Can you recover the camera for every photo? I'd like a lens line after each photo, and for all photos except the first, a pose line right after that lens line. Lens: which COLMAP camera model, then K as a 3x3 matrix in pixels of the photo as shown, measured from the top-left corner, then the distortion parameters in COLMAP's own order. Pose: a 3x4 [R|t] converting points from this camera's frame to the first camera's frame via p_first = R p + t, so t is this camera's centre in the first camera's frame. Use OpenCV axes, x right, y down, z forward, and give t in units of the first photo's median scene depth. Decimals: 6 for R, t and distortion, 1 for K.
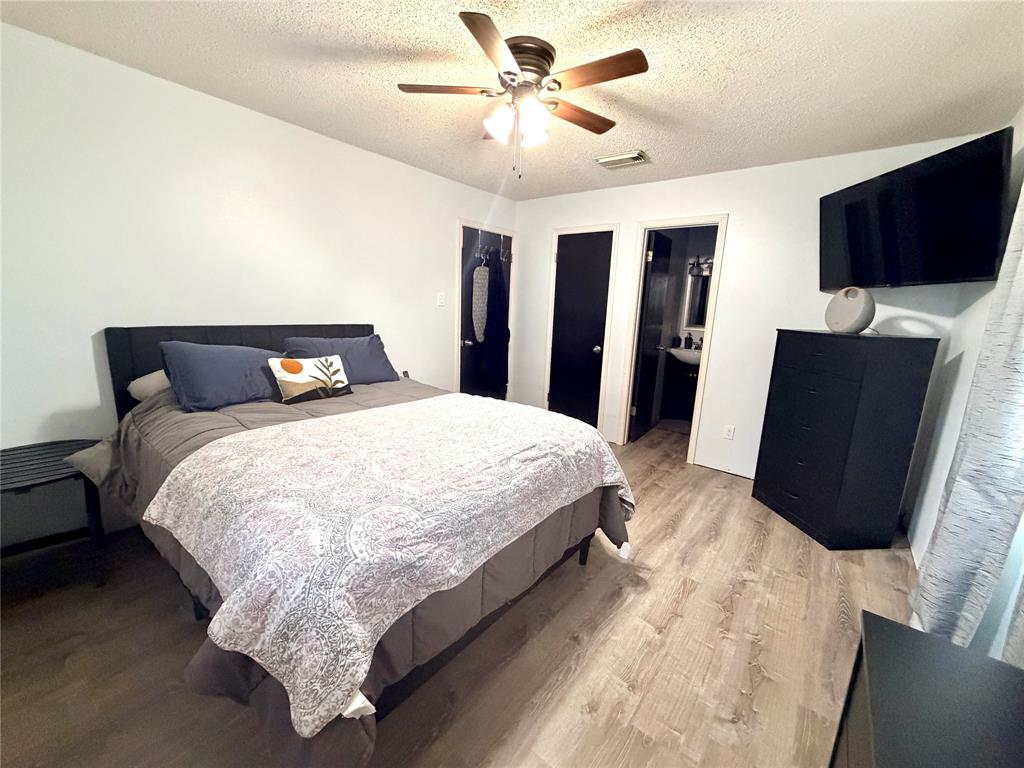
lens RADIAL K [[410.6, 0, 512.0], [0, 410.6, 384.0], [0, 0, 1]] dist [-0.001036, -0.000072]
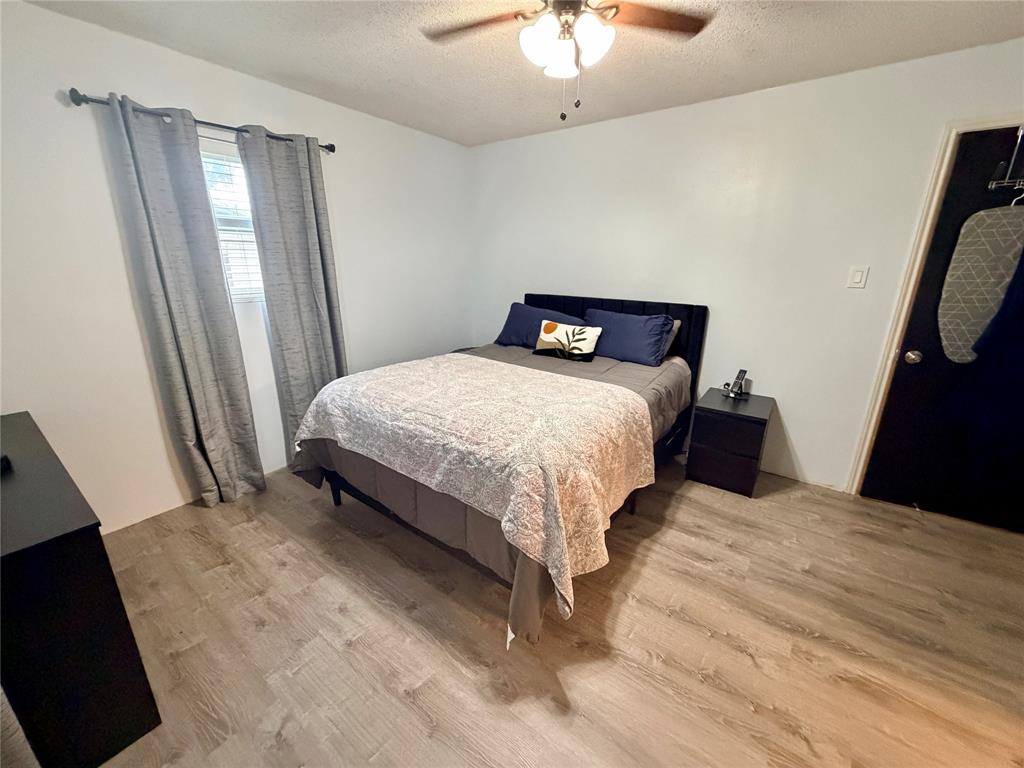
lens RADIAL K [[410.6, 0, 512.0], [0, 410.6, 384.0], [0, 0, 1]] dist [-0.001036, -0.000072]
pose [[0.031413, 0.245545, -0.968876, 0.903582], [-0.201980, 0.950915, 0.234444, -0.181153], [0.978886, 0.188329, 0.079467, 0.927752]]
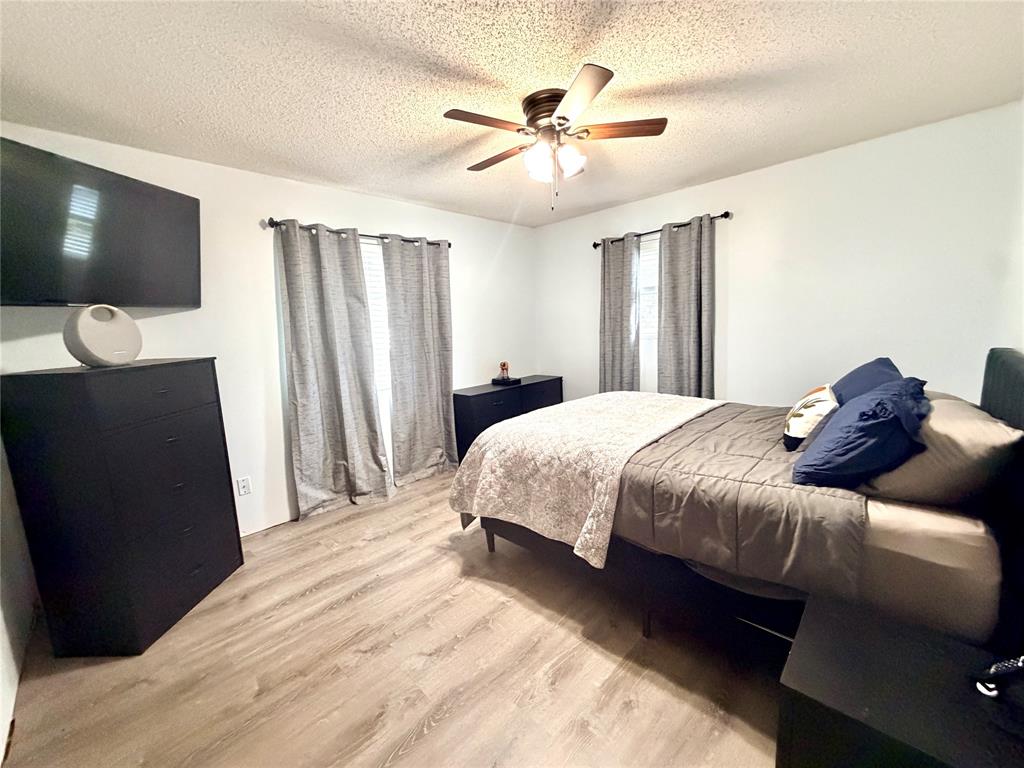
lens RADIAL K [[410.6, 0, 512.0], [0, 410.6, 384.0], [0, 0, 1]] dist [-0.001036, -0.000072]
pose [[-0.994131, -0.009585, 0.107756, -0.005117], [0.027822, 0.939912, 0.340282, -0.444417], [-0.104542, 0.341283, -0.934129, 2.177403]]
